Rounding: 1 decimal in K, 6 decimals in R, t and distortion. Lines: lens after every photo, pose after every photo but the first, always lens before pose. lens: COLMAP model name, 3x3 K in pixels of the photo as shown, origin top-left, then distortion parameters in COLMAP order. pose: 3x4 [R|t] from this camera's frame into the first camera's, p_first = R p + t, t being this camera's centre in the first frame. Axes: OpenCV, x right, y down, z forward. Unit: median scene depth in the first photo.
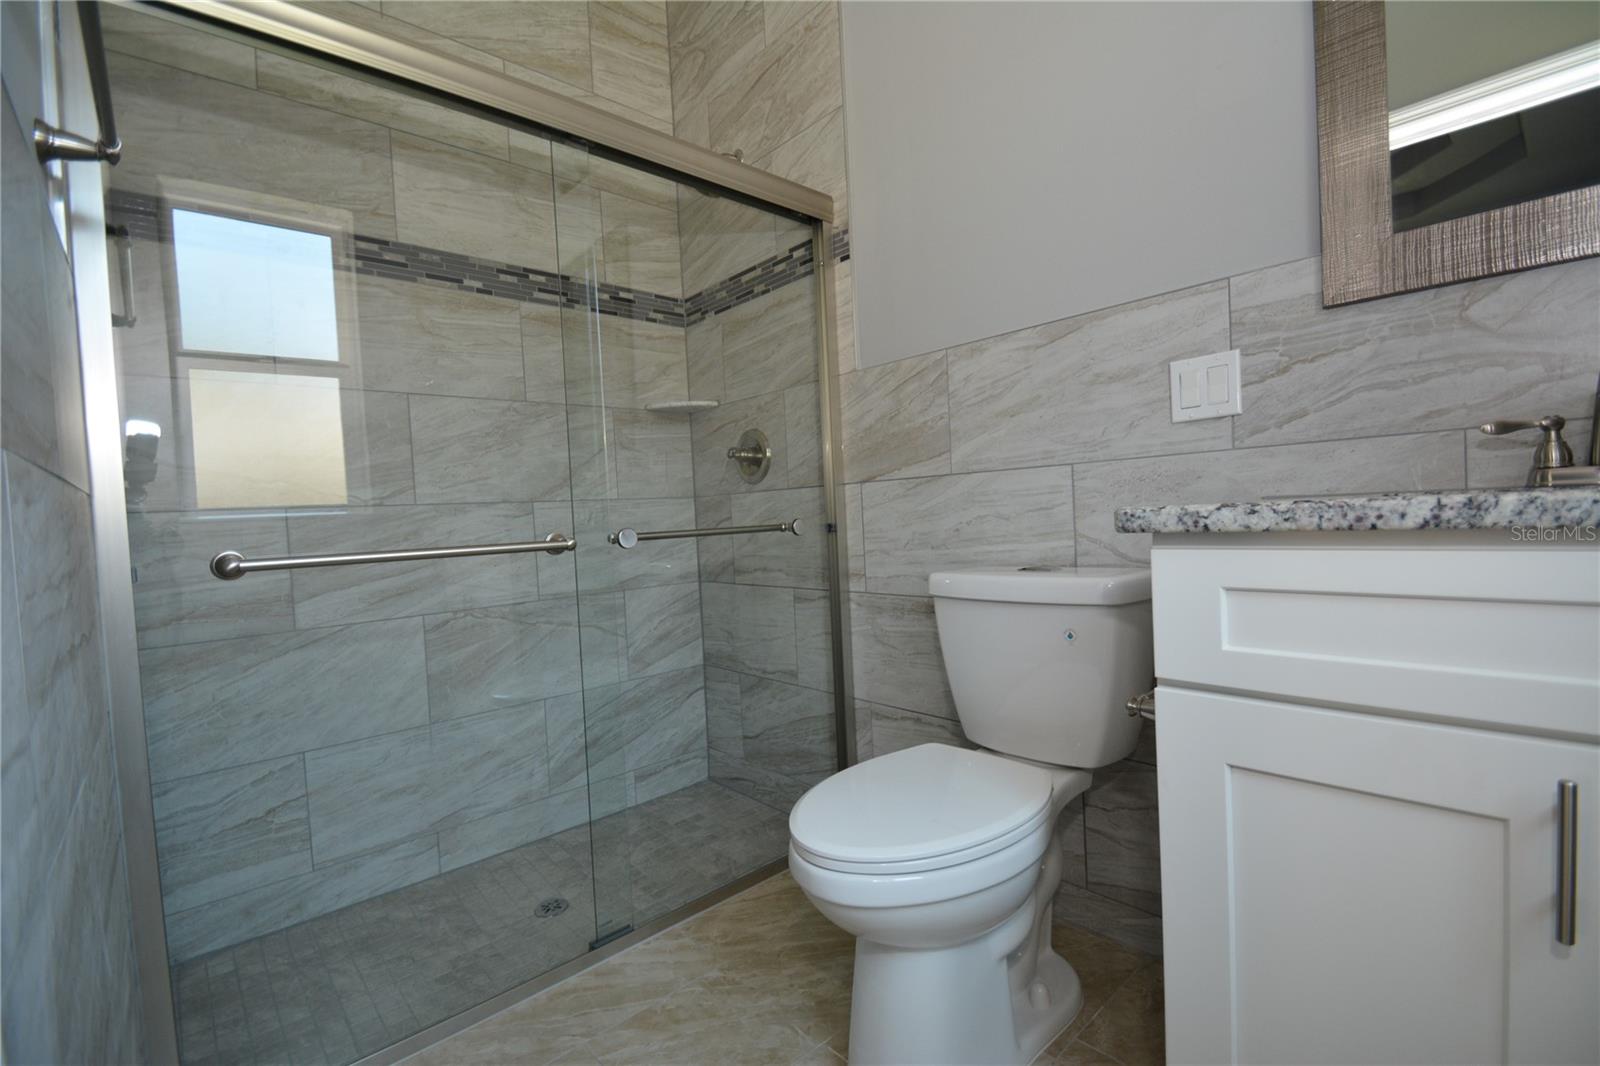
lens RADIAL K [[700.5, 0, 803.5], [0, 700.5, 535.8], [0, 0, 1]] dist [0.019071, -0.018872]
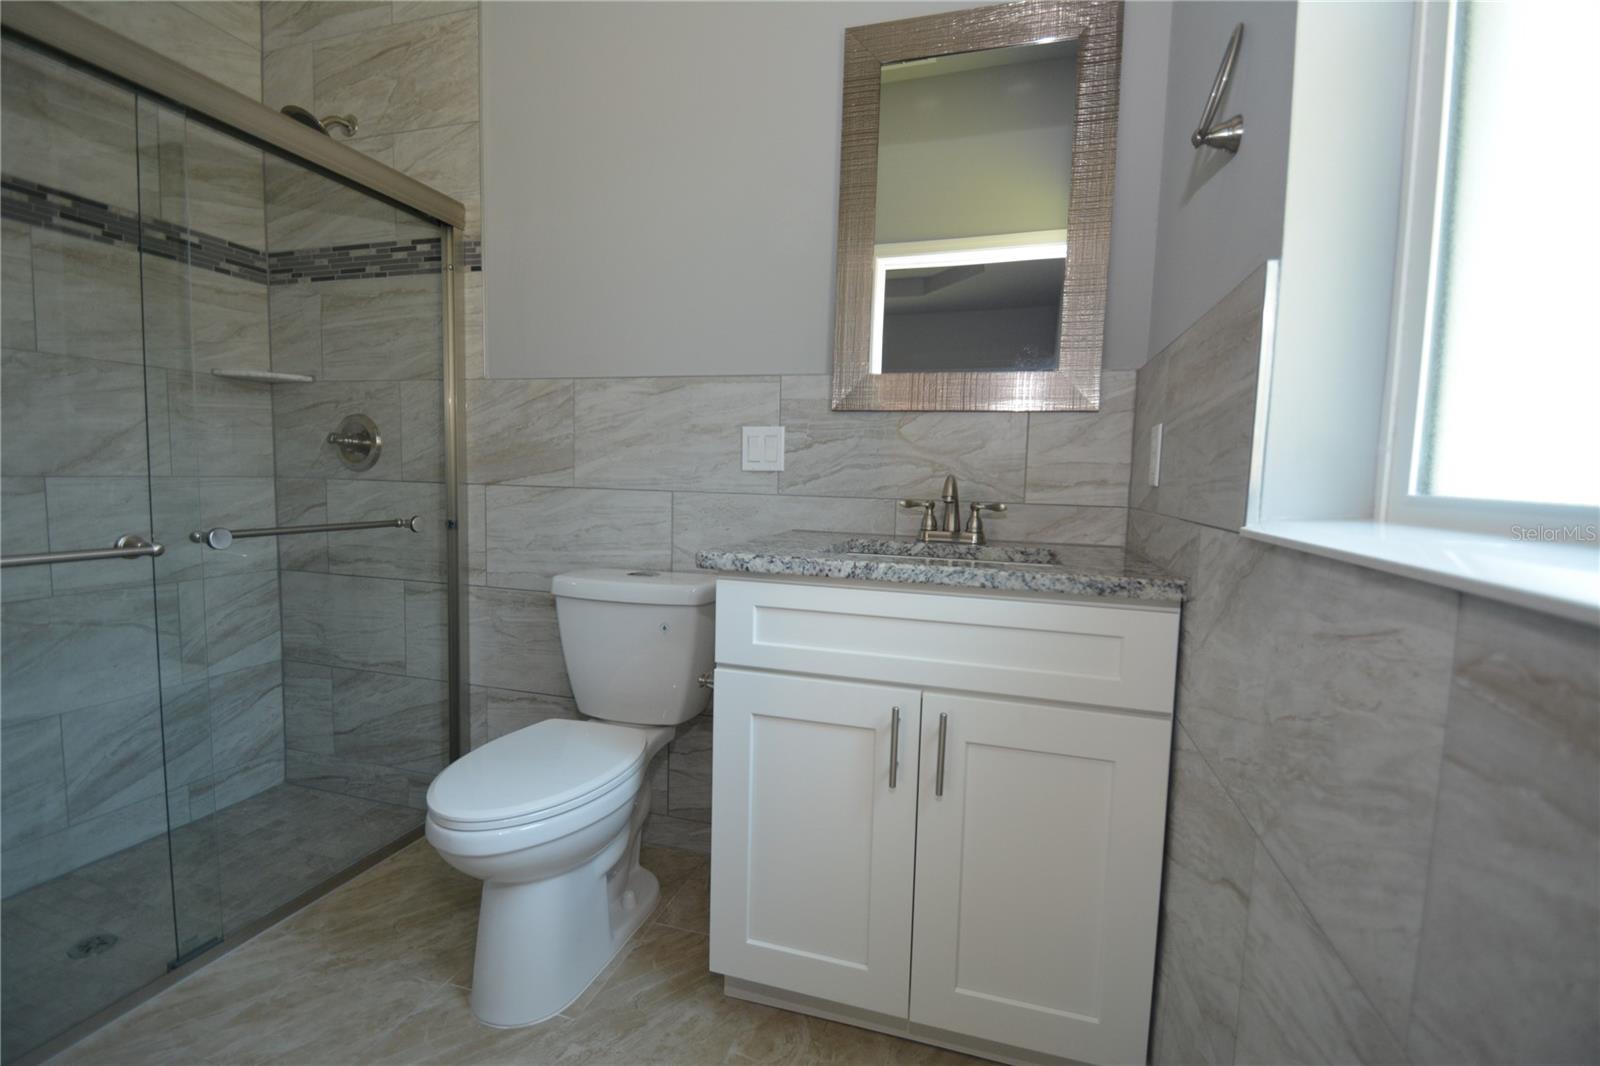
lens RADIAL K [[700.5, 0, 803.5], [0, 700.5, 535.8], [0, 0, 1]] dist [0.019071, -0.018872]
pose [[0.852135, 0.027380, 0.522606, -0.062459], [-0.052441, 0.998071, 0.033216, -0.059036], [-0.520689, -0.055710, 0.851927, -0.170282]]
